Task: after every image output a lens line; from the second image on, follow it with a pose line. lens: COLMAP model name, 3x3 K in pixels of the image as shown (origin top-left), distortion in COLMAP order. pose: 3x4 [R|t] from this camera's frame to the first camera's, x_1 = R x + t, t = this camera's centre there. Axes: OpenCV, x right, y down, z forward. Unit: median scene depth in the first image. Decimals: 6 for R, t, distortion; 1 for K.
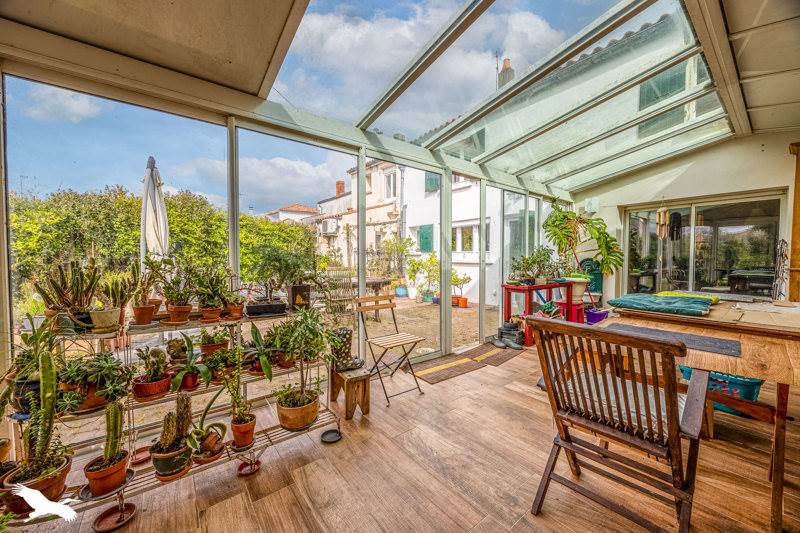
lens RADIAL K [[304.8, 0, 402.0], [0, 304.8, 266.6], [0, 0, 1]] dist [0.001013, 0.000015]
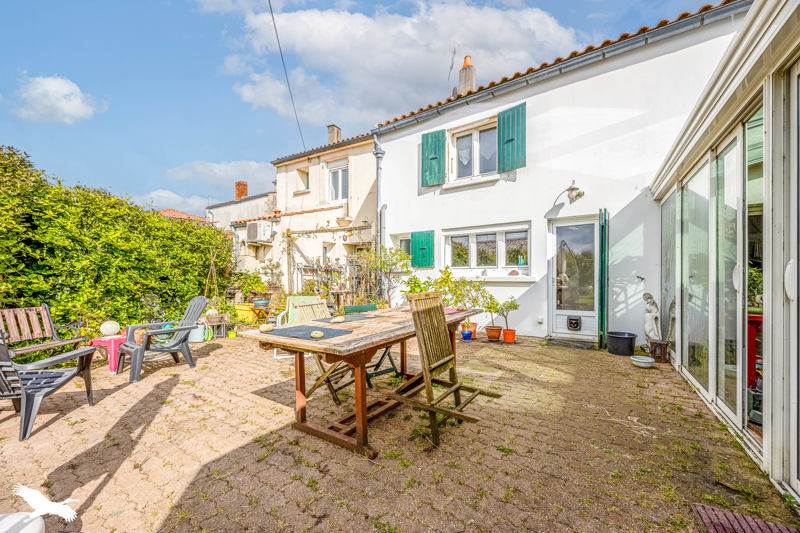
lens RADIAL K [[304.8, 0, 398.7], [0, 304.8, 280.0], [0, 0, 1]] dist [0.001013, 0.000015]
pose [[0.944430, -0.008484, 0.328602, -0.167949], [0.014855, 0.999747, -0.016882, -0.005164], [-0.328376, 0.020825, 0.944318, 0.241978]]
